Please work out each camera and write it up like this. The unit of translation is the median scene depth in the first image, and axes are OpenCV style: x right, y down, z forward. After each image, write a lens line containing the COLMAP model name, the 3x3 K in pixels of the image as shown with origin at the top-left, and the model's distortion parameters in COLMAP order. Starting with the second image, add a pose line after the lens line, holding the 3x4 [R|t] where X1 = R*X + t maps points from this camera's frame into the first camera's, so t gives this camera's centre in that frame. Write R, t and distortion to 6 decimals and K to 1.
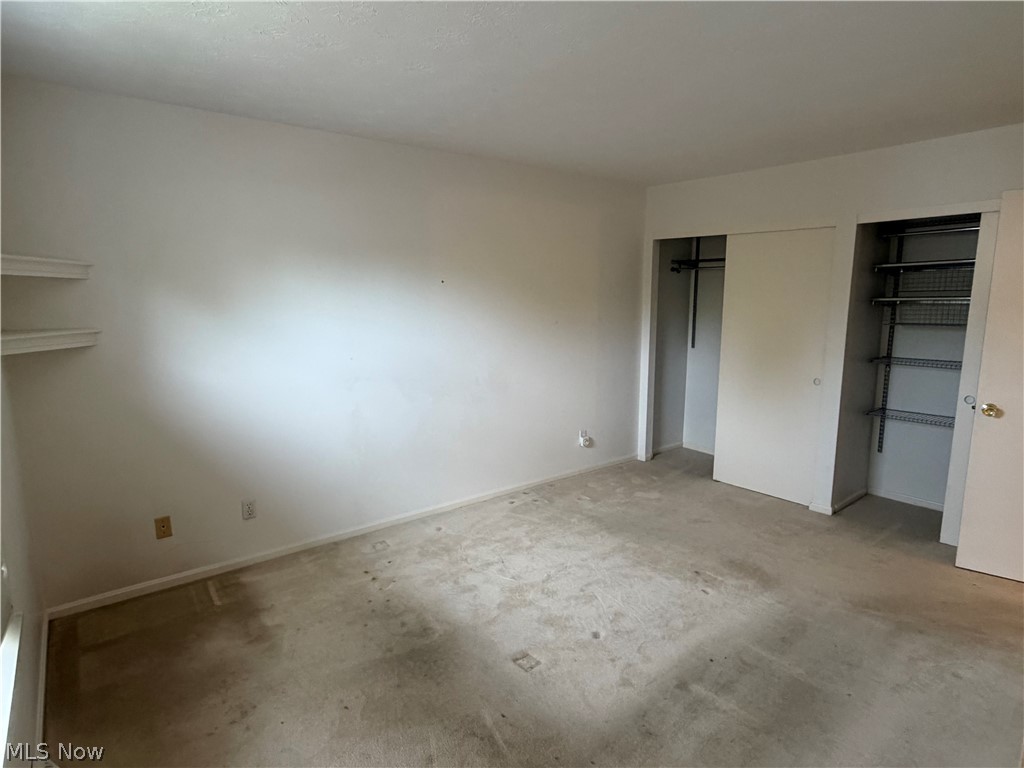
lens RADIAL K [[567.3, 0, 511.2], [0, 567.3, 386.2], [0, 0, 1]] dist [0.002789, -0.003580]
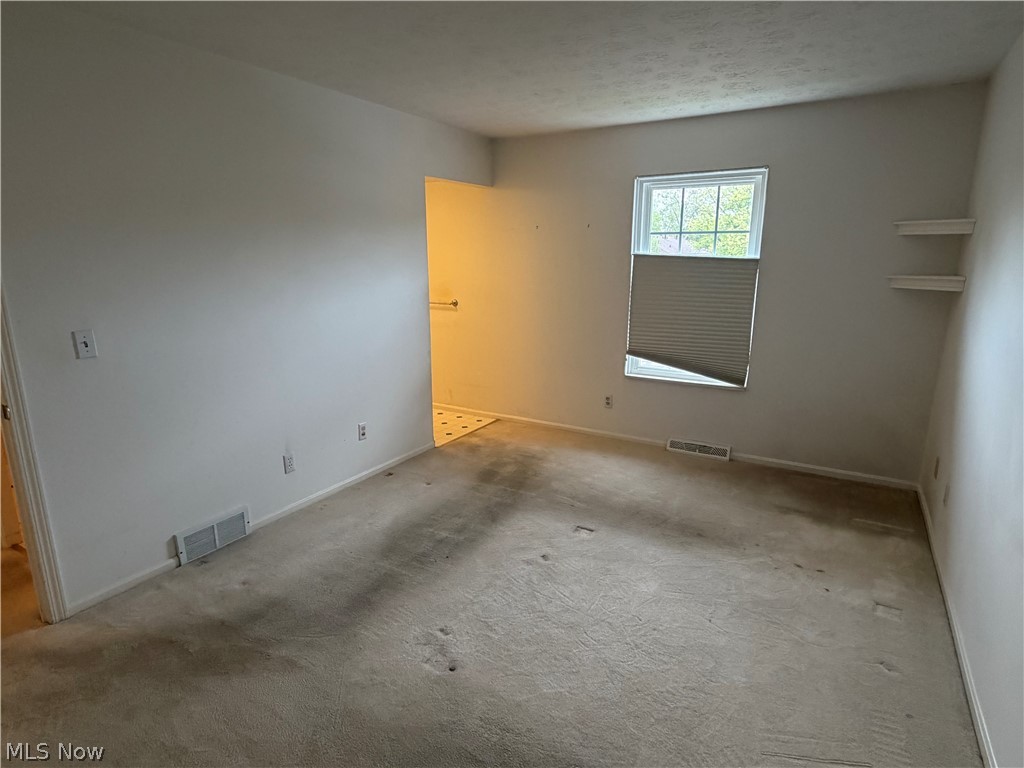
lens RADIAL K [[567.3, 0, 509.7], [0, 567.3, 381.5], [0, 0, 1]] dist [0.002789, -0.003580]
pose [[-0.932026, 0.084094, -0.352499, 0.475562], [-0.052963, 0.930650, 0.362056, -0.233382], [0.358500, 0.356115, -0.862937, 1.489696]]
